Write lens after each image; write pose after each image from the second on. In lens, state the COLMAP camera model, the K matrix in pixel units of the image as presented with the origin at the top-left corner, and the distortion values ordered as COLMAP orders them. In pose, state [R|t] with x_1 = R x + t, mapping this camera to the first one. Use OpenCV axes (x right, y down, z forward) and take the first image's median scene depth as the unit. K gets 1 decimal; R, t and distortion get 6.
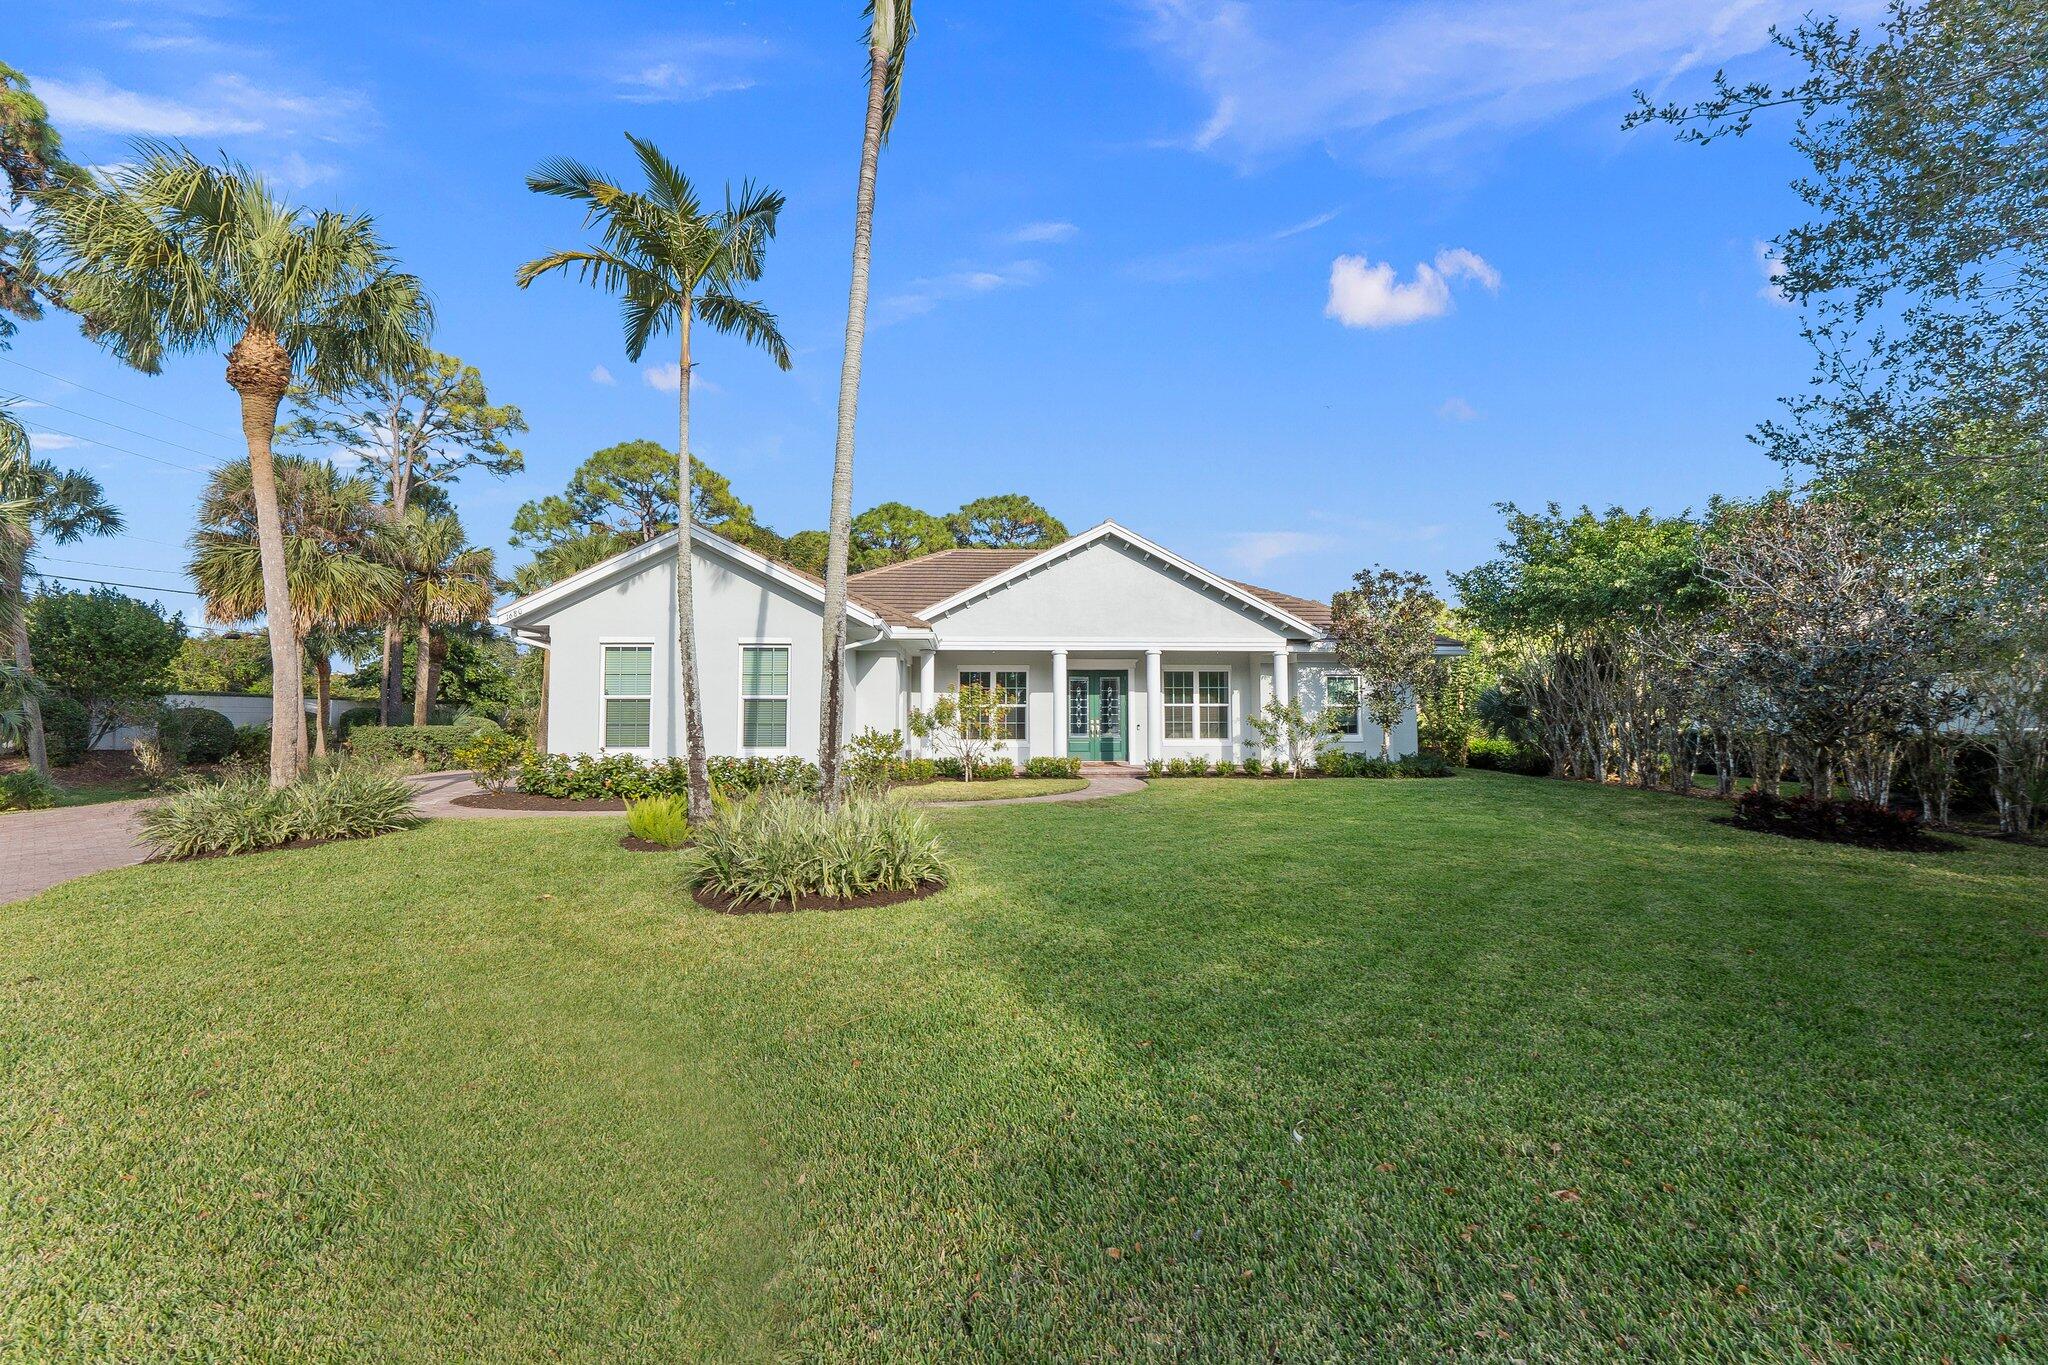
lens RADIAL K [[850.8, 0, 1022.8], [0, 850.8, 694.5], [0, 0, 1]] dist [0.000752, 0.000009]
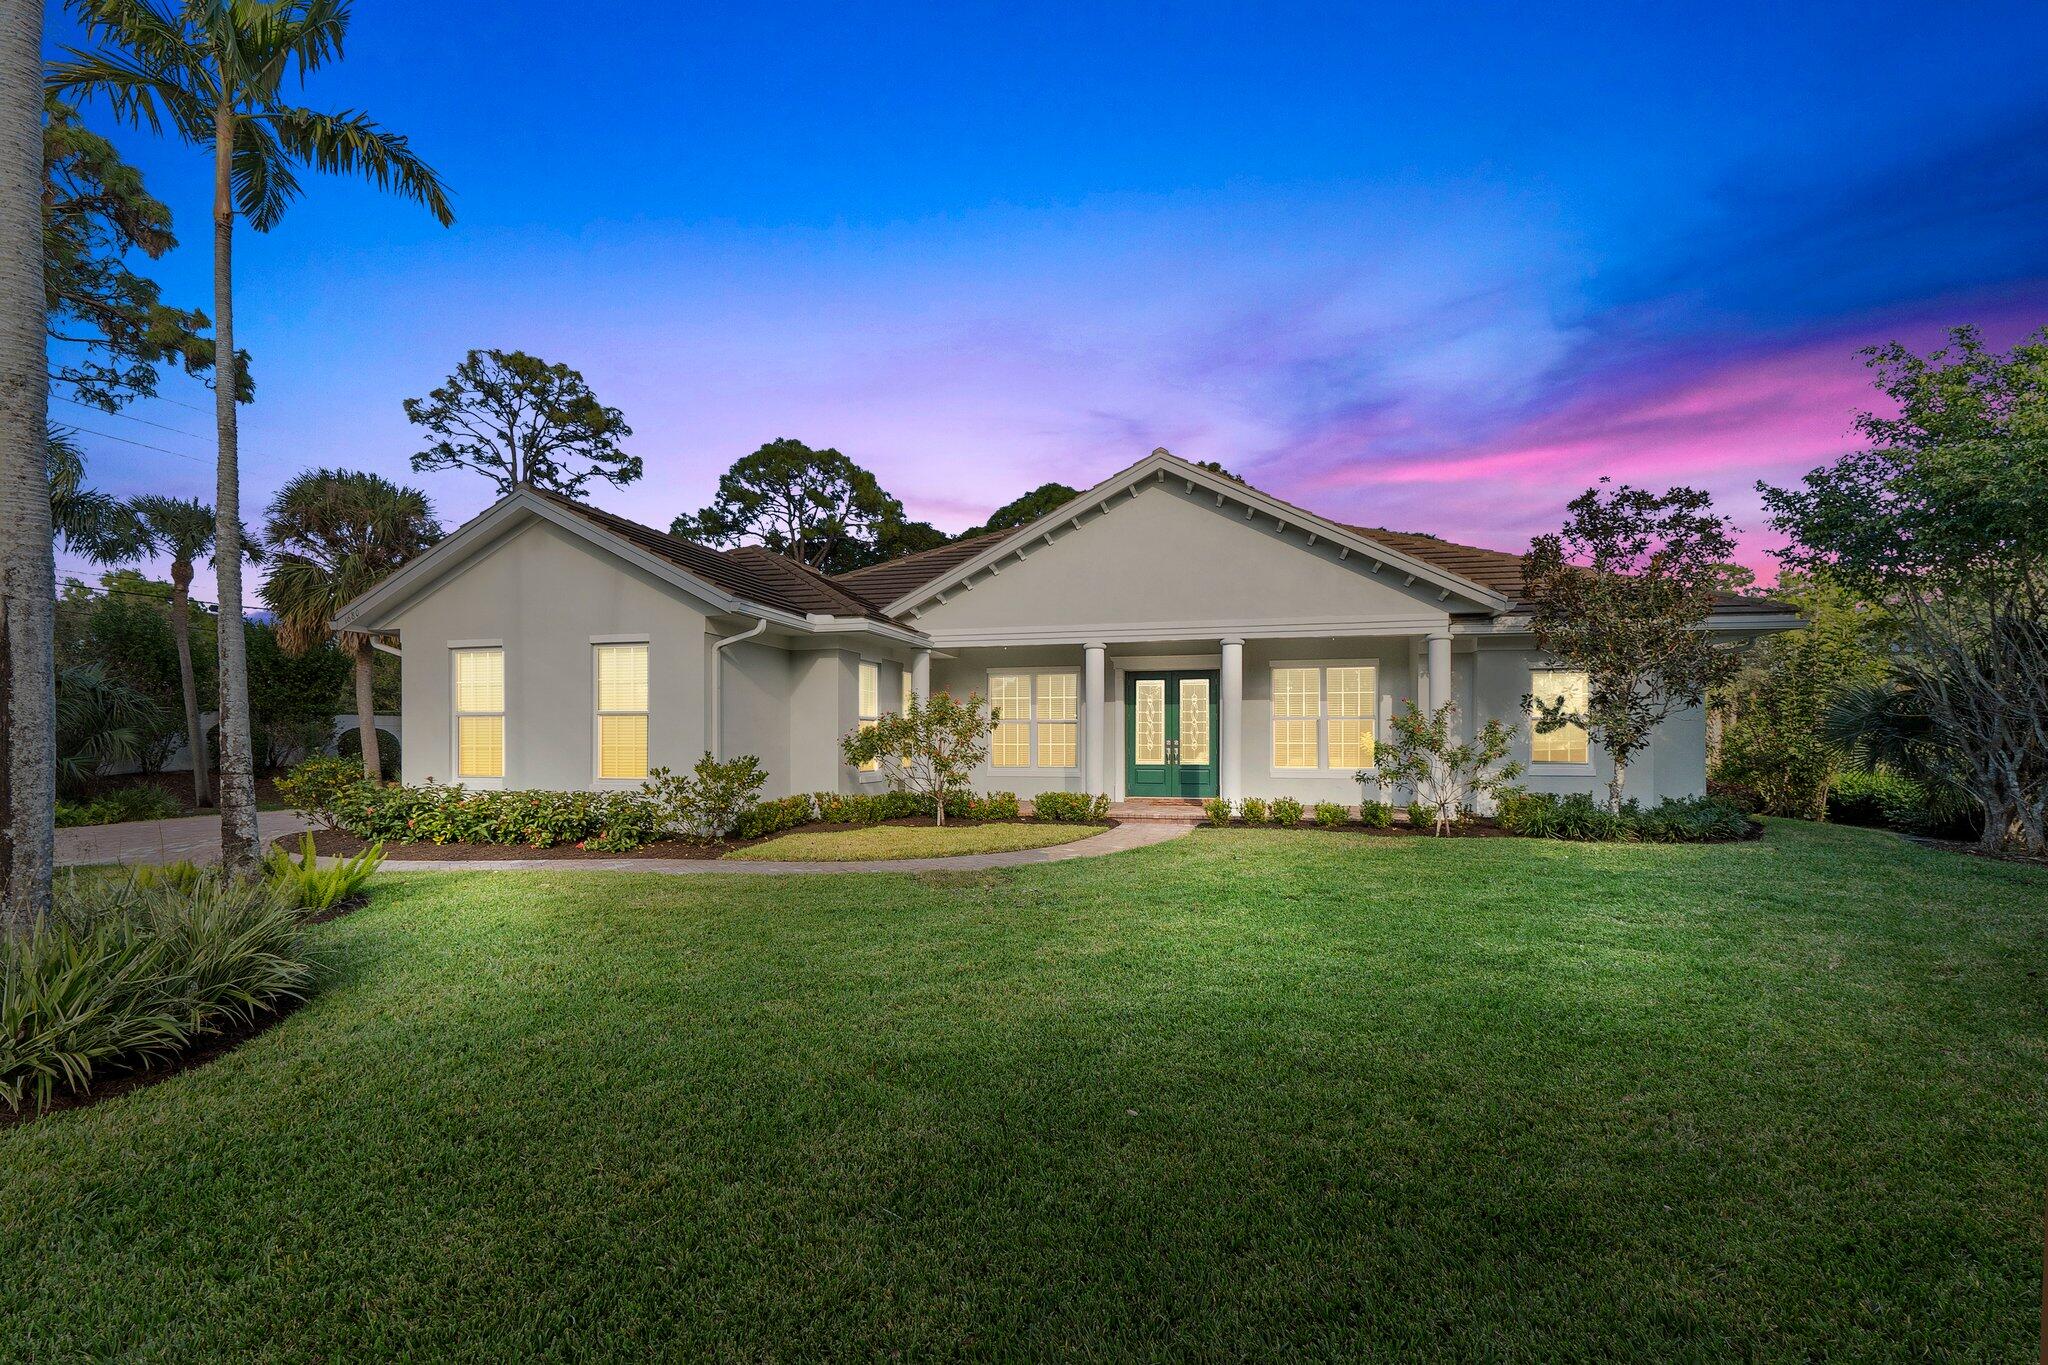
lens RADIAL K [[899.0, 0, 1025.0], [0, 899.0, 743.4], [0, 0, 1]] dist [-0.000532, 0.000032]
pose [[0.948841, 0.001903, -0.315748, 0.223862], [0.010034, 0.999295, 0.036177, 0.004187], [0.315595, -0.037495, 0.948153, 0.264722]]
